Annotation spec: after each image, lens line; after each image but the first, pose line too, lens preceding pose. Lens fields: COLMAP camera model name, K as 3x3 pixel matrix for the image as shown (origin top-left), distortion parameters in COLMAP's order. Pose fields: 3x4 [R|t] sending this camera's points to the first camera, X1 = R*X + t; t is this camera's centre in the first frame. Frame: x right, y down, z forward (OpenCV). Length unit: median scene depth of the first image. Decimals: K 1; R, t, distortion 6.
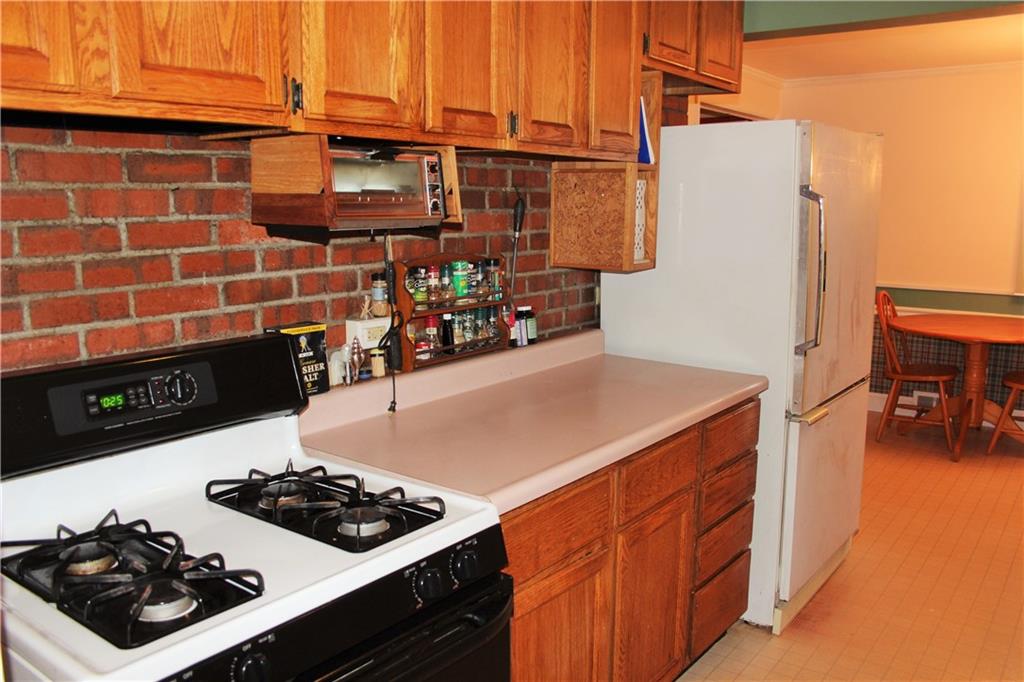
lens RADIAL K [[858.3, 0, 512.0], [0, 858.3, 341.0], [0, 0, 1]] dist [-0.150450, 0.121895]
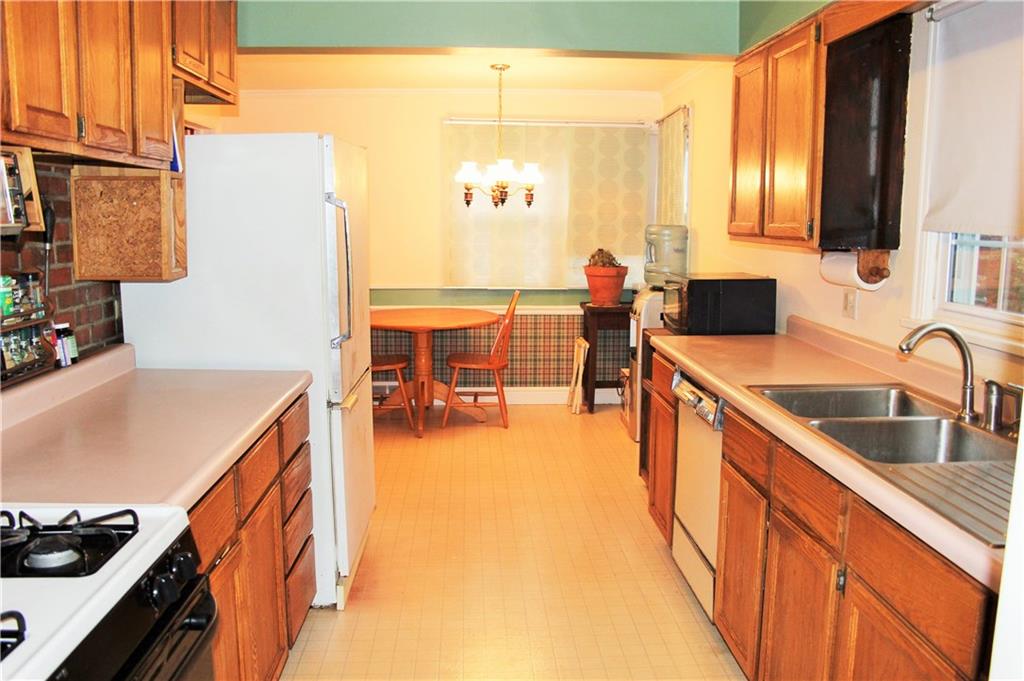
lens RADIAL K [[875.1, 0, 529.6], [0, 875.1, 340.2], [0, 0, 1]] dist [-0.149026, 0.122888]
pose [[0.760901, -0.088618, 0.642788, -0.186130], [0.099673, 0.994836, 0.019166, 0.009923], [-0.641167, 0.049485, 0.765804, -0.020983]]
